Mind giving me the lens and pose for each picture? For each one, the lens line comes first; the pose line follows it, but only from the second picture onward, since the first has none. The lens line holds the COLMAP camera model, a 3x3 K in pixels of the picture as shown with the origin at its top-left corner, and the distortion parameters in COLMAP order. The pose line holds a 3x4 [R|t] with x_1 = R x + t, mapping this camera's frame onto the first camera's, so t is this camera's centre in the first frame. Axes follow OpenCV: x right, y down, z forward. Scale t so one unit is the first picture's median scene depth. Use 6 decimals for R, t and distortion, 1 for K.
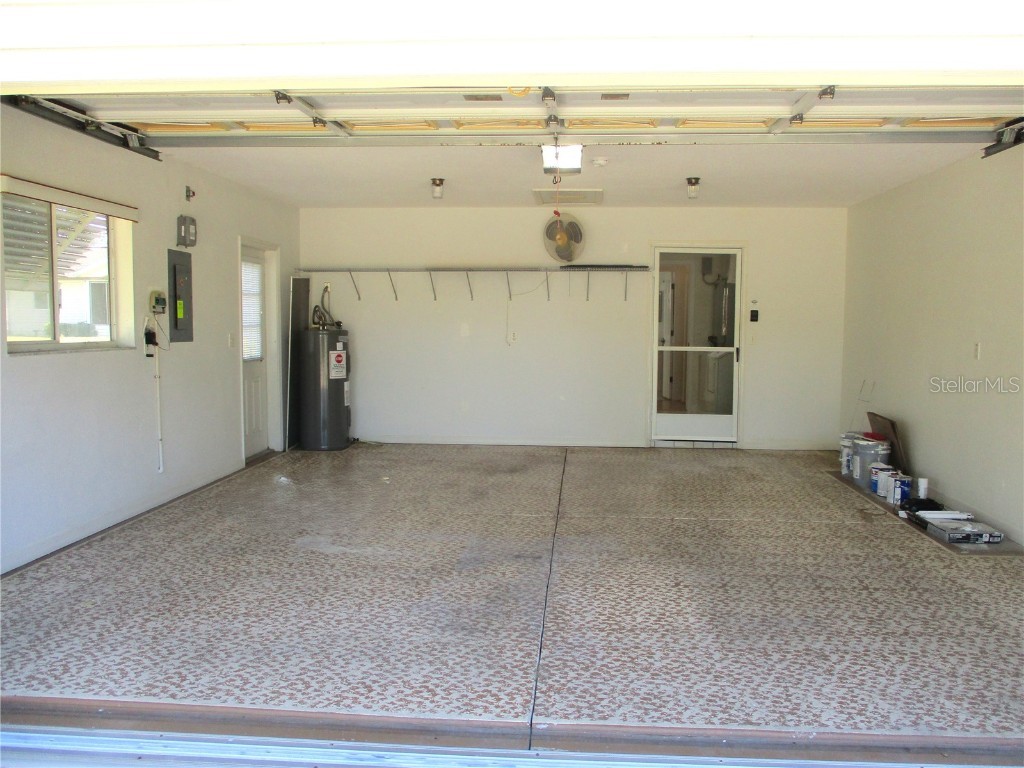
lens RADIAL K [[853.5, 0, 515.5], [0, 853.5, 384.7], [0, 0, 1]] dist [-0.031326, 0.027449]
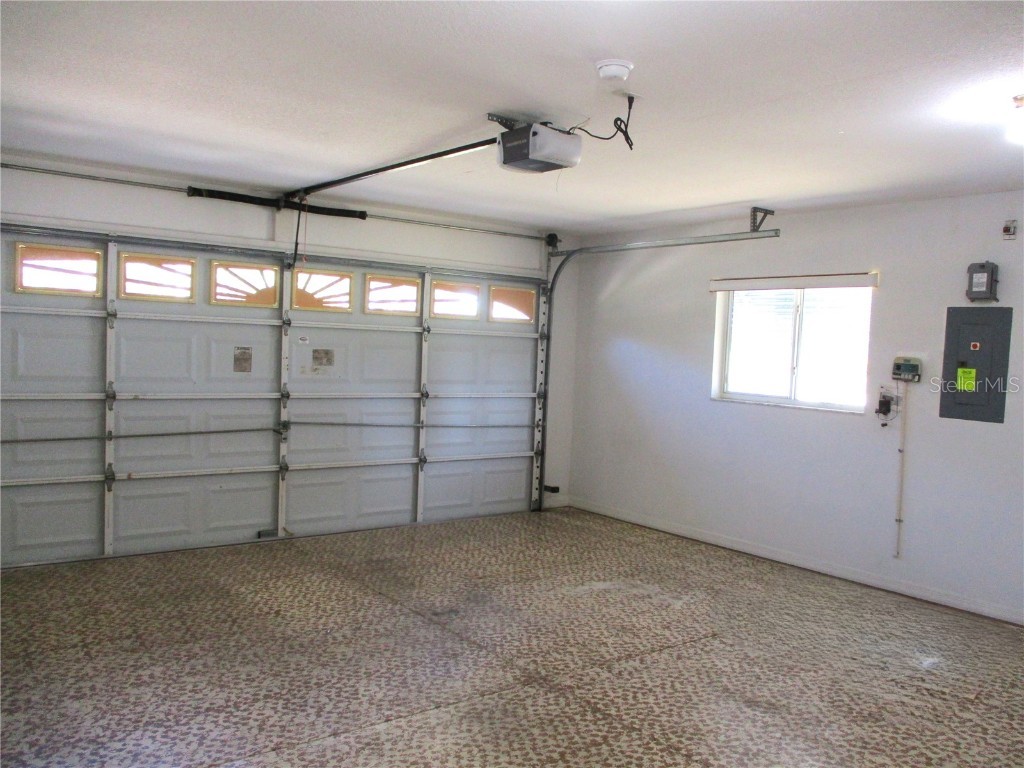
lens RADIAL K [[853.5, 0, 514.8], [0, 853.5, 385.3], [0, 0, 1]] dist [-0.031326, 0.027449]
pose [[-0.747525, -0.003785, -0.664223, 0.664556], [-0.094598, 0.990397, 0.100818, -0.177540], [0.657464, 0.138198, -0.740704, 1.916060]]
